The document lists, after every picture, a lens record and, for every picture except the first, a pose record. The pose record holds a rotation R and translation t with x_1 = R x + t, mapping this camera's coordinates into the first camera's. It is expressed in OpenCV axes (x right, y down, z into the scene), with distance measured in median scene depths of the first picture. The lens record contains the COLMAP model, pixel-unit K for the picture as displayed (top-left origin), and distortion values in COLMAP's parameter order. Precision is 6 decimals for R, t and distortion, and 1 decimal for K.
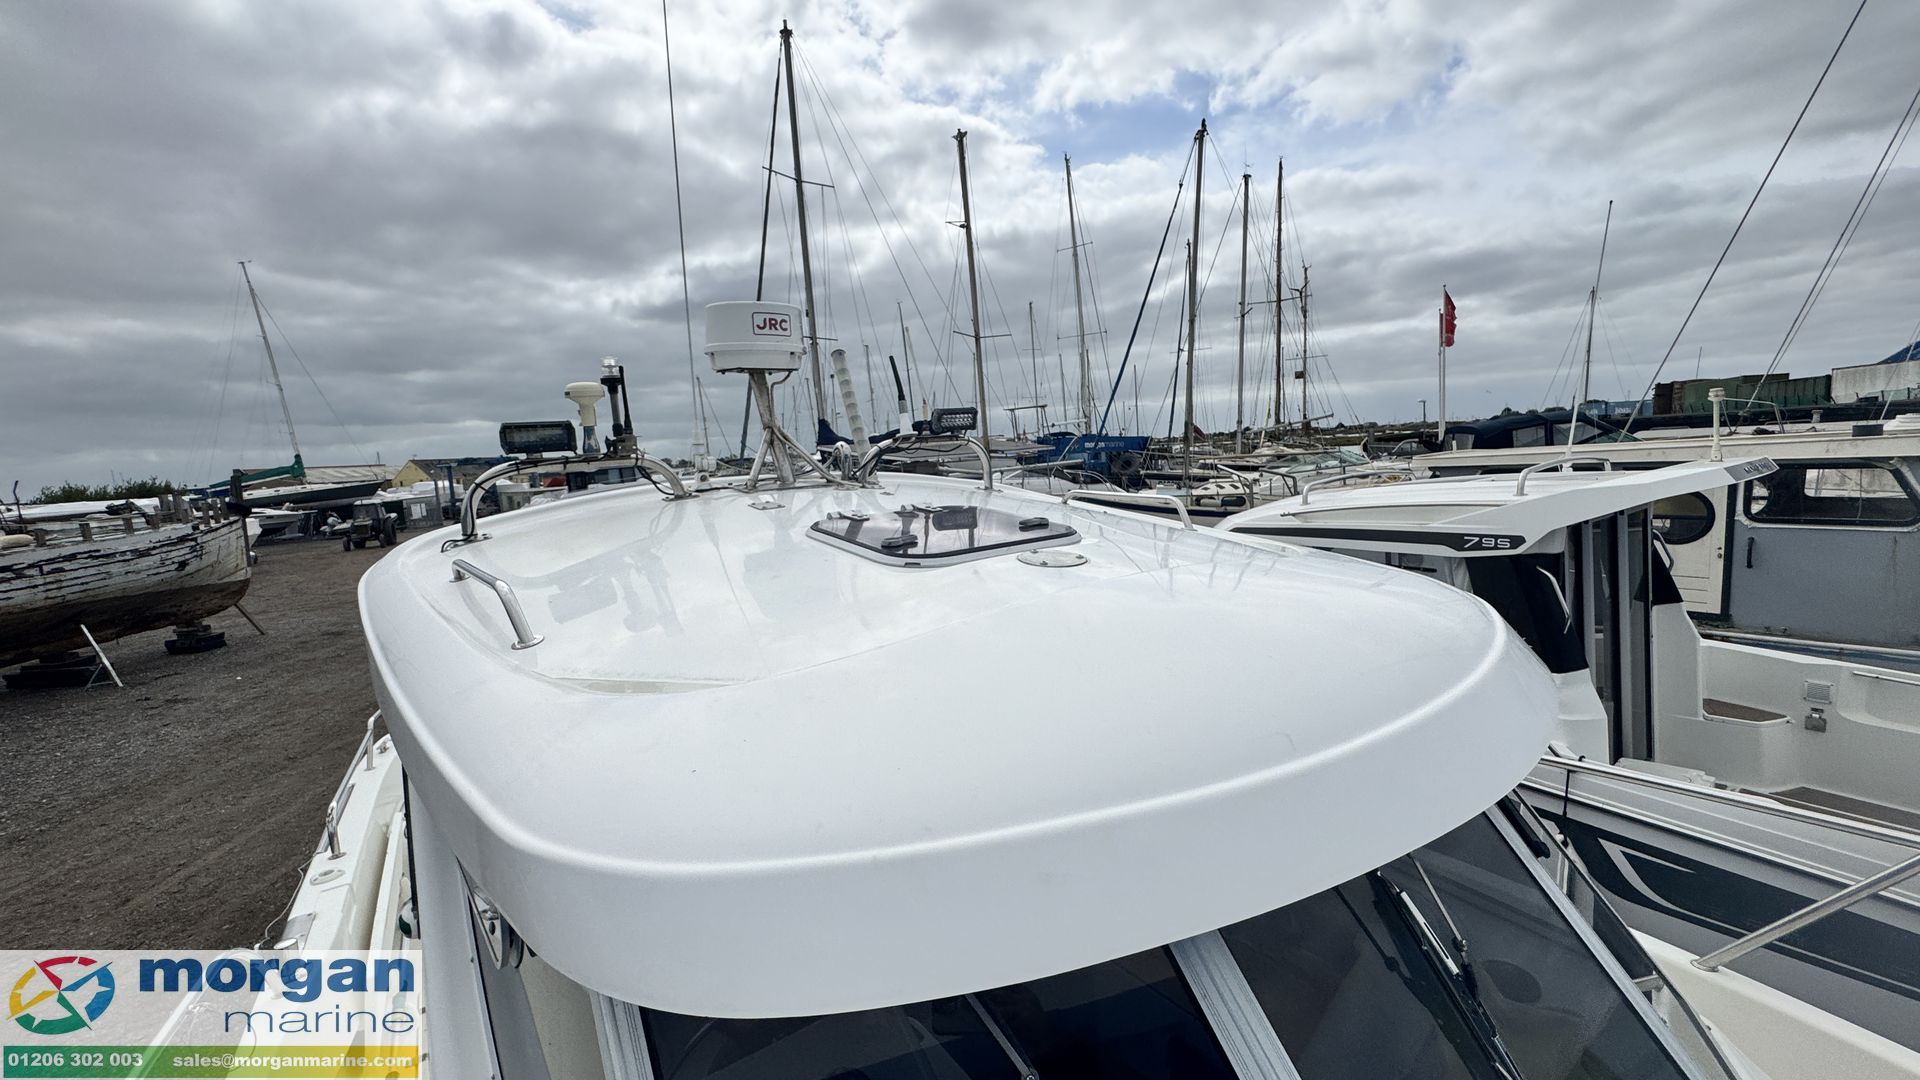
lens RADIAL K [[770.4, 0, 962.0], [0, 770.4, 535.4], [0, 0, 1]] dist [-0.001686, 0.000280]
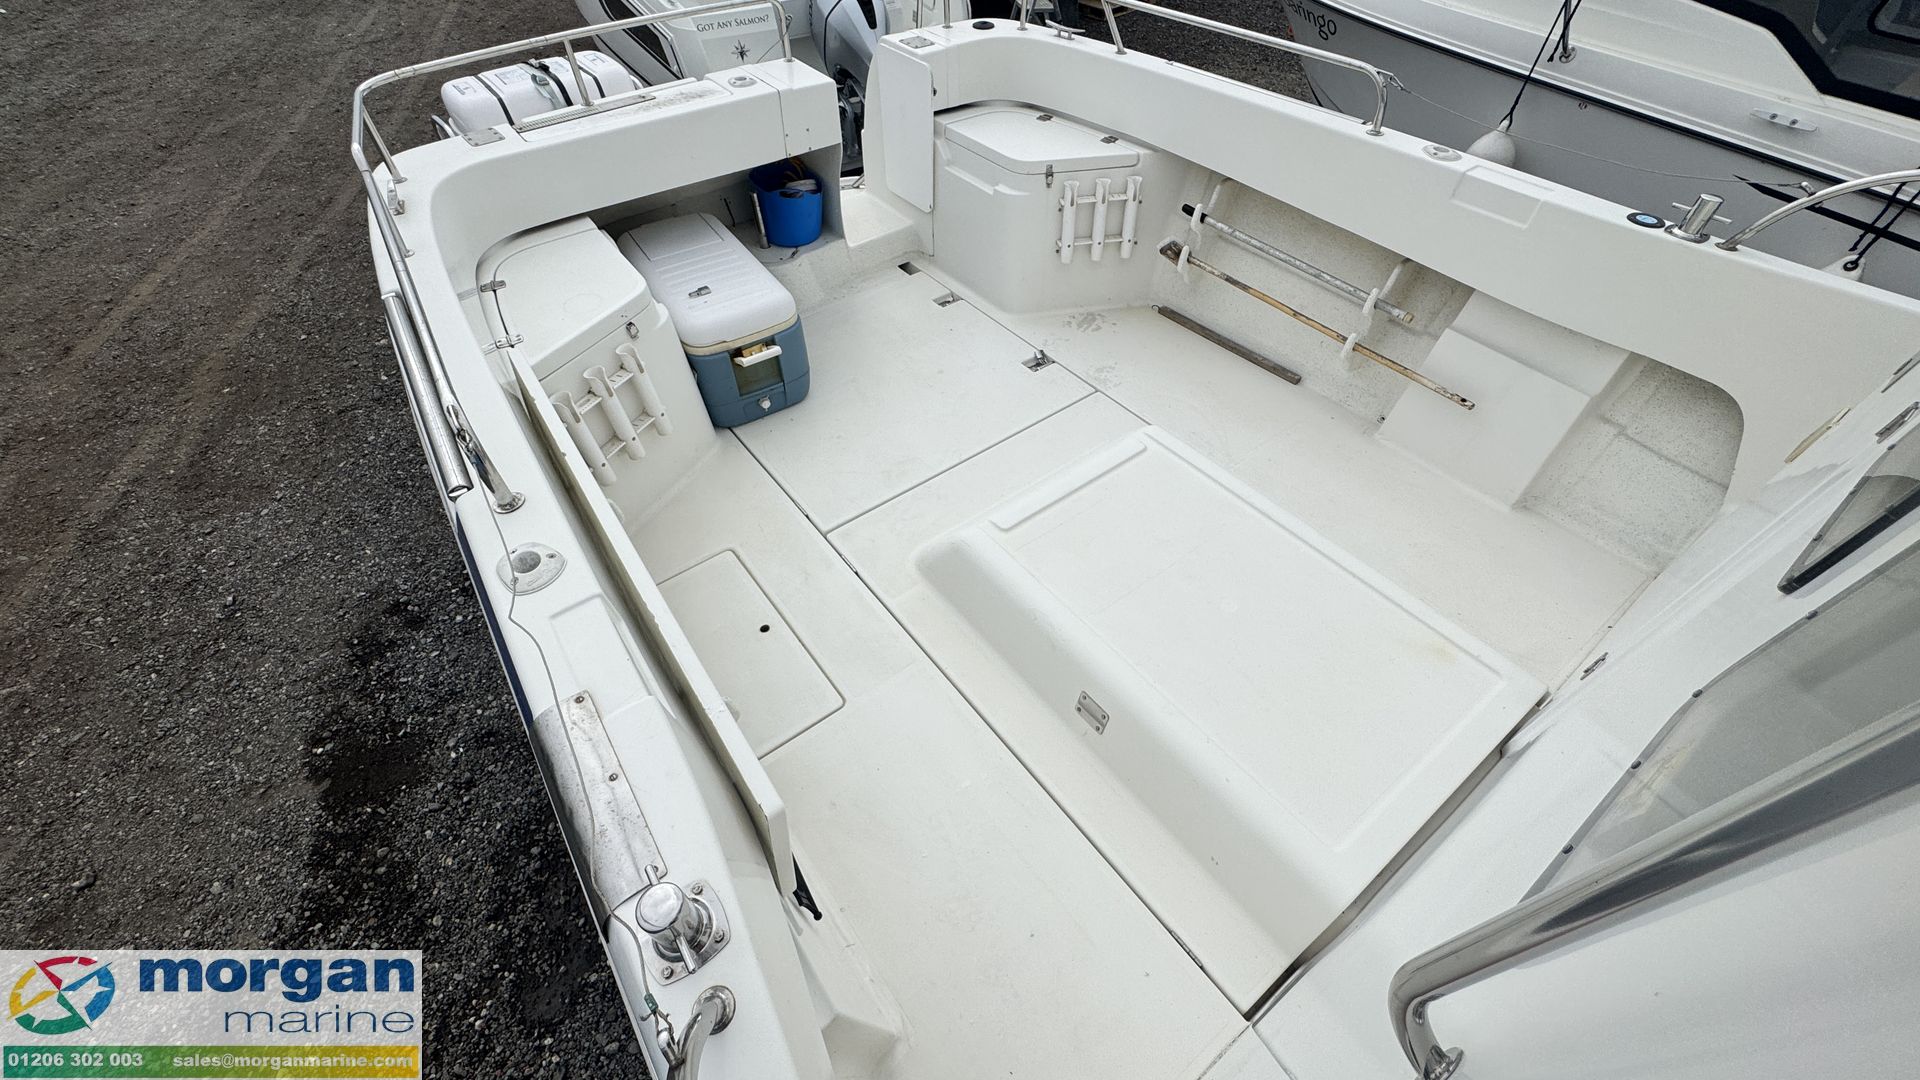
lens RADIAL K [[770.4, 0, 962.6], [0, 770.4, 540.5], [0, 0, 1]] dist [-0.001686, 0.000280]
pose [[0.997467, 0.013074, 0.069919, -0.200271], [-0.056901, 0.736500, 0.674040, 0.035062], [-0.042683, -0.676311, 0.735378, 0.221026]]
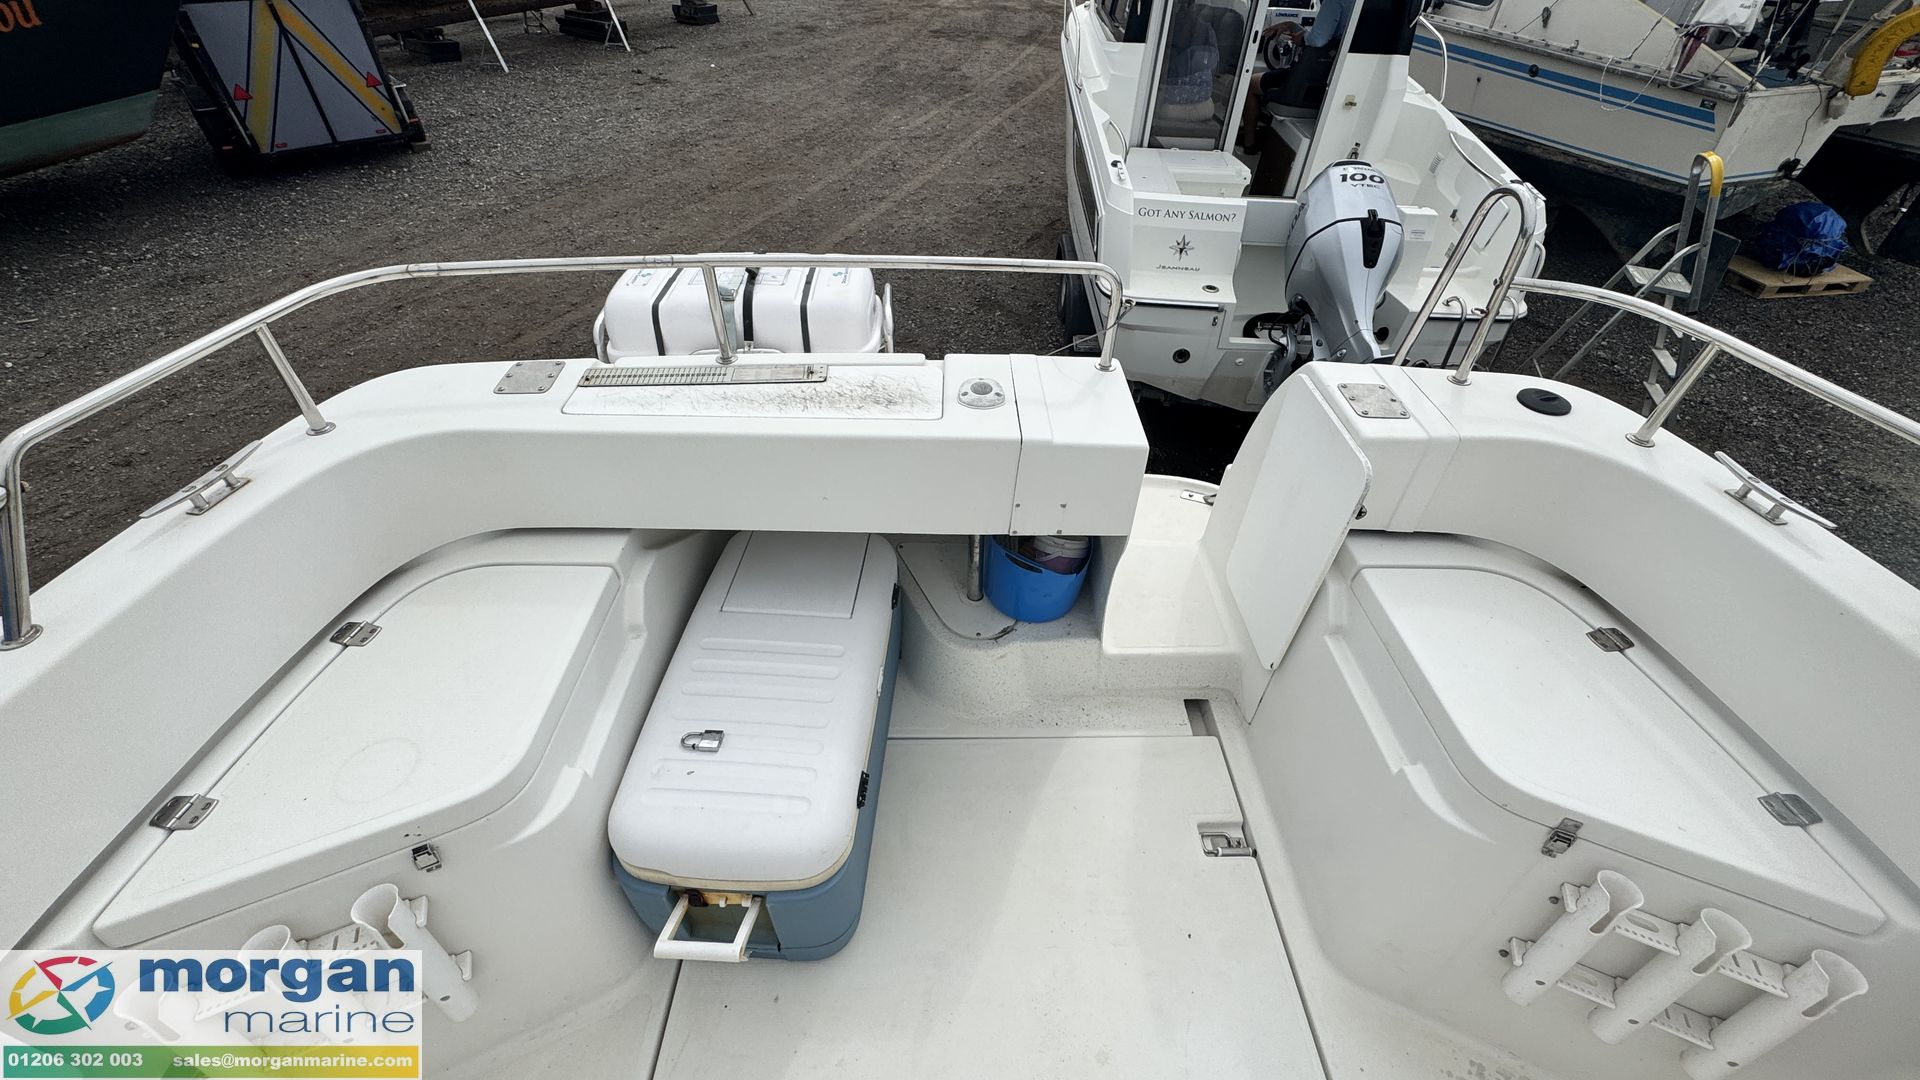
lens RADIAL K [[770.4, 0, 954.6], [0, 770.4, 541.6], [0, 0, 1]] dist [-0.001686, 0.000280]
pose [[0.823094, 0.430753, -0.370091, -0.199111], [-0.128001, 0.775624, 0.618080, 0.035757], [0.553292, -0.461366, 0.693549, 0.467737]]
